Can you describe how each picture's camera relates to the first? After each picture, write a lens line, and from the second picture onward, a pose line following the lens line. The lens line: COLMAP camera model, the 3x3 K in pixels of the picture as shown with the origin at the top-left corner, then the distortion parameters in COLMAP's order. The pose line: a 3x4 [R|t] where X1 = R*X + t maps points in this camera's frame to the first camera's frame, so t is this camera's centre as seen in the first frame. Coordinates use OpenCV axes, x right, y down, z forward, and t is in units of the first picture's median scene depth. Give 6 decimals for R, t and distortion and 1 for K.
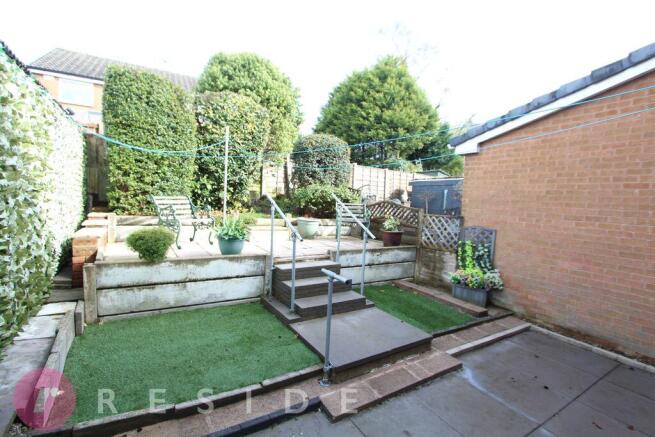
lens RADIAL K [[302.1, 0, 326.0], [0, 302.1, 218.1], [0, 0, 1]] dist [-0.015830, 0.000078]
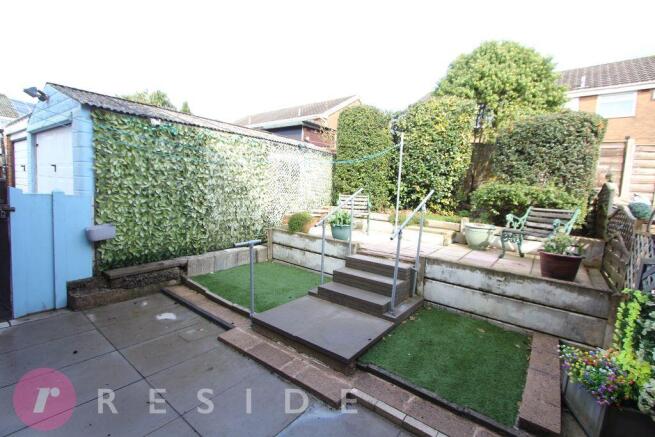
lens RADIAL K [[302.1, 0, 327.0], [0, 302.1, 216.8], [0, 0, 1]] dist [-0.015830, 0.000078]
pose [[0.359641, 0.057686, -0.931306, 0.957687], [-0.100817, 0.994647, 0.022678, 0.006273], [0.927629, 0.085735, 0.363531, 0.571360]]
